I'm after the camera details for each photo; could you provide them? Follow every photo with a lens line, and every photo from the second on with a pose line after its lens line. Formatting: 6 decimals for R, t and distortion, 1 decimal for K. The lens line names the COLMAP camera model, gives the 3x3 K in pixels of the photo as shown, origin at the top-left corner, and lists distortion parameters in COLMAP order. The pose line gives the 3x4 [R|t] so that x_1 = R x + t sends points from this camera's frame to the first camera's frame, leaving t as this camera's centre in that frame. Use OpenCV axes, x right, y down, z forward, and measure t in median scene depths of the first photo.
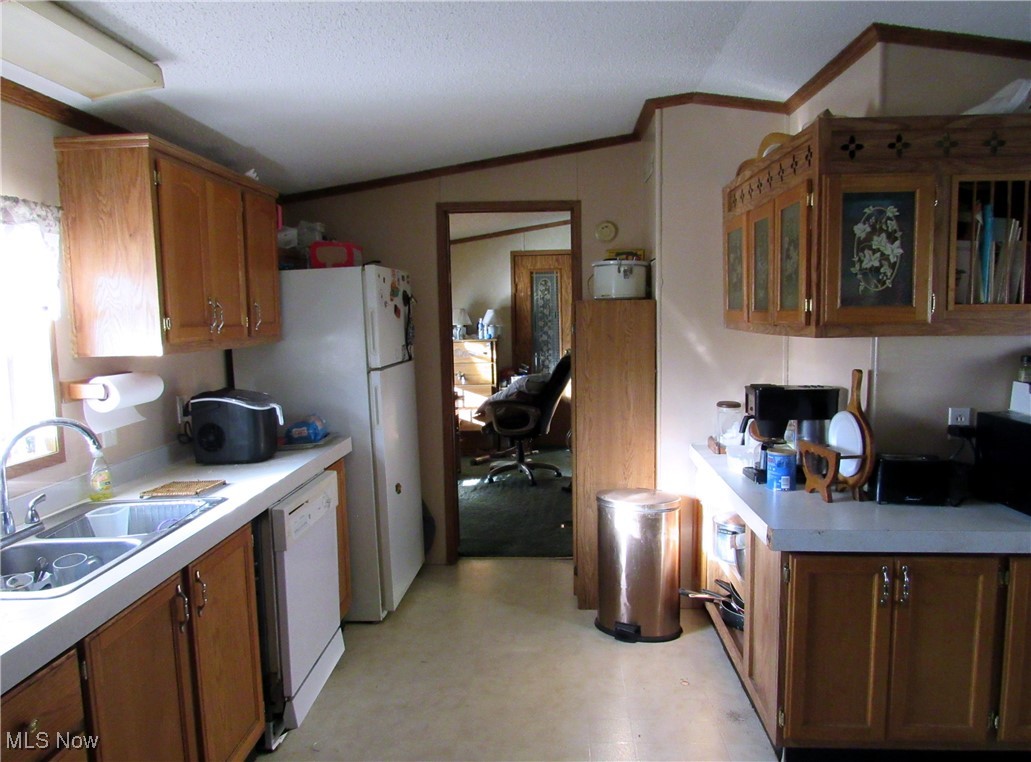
lens RADIAL K [[736.6, 0, 515.4], [0, 736.6, 381.5], [0, 0, 1]] dist [-0.028988, 0.006082]
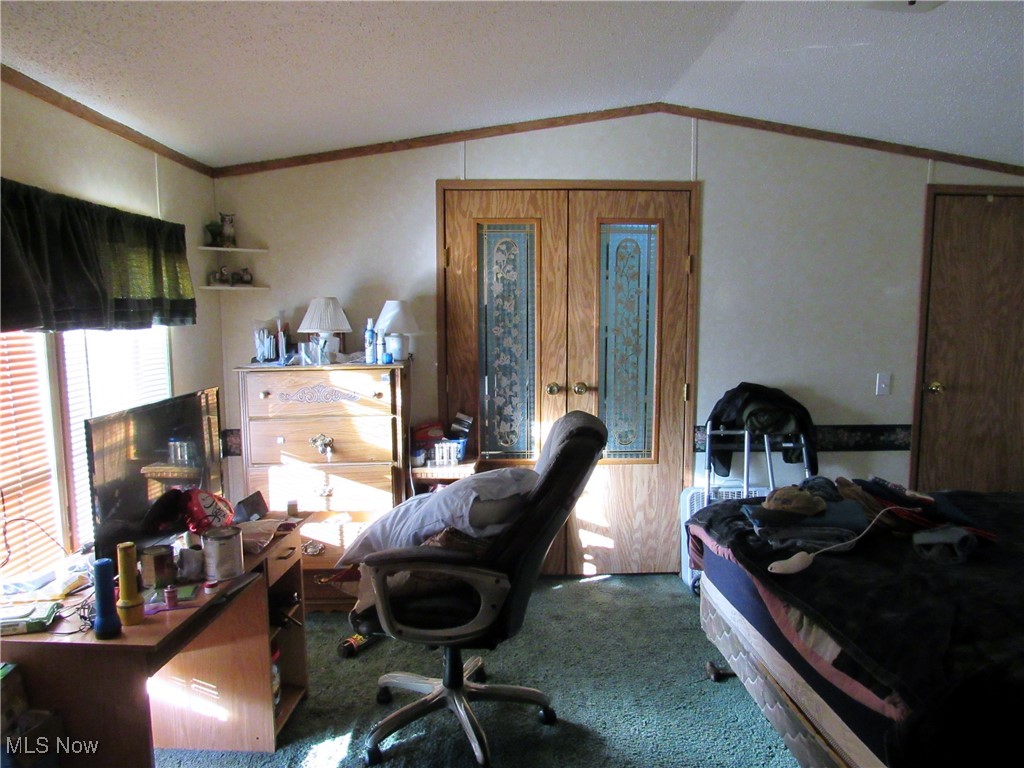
lens RADIAL K [[731.6, 0, 517.8], [0, 731.6, 385.6], [0, 0, 1]] dist [-0.028988, 0.006082]
pose [[0.995681, 0.008182, 0.092484, 0.003457], [-0.008717, 0.999948, 0.005380, -0.045972], [-0.092435, -0.006163, 0.995700, 0.521721]]
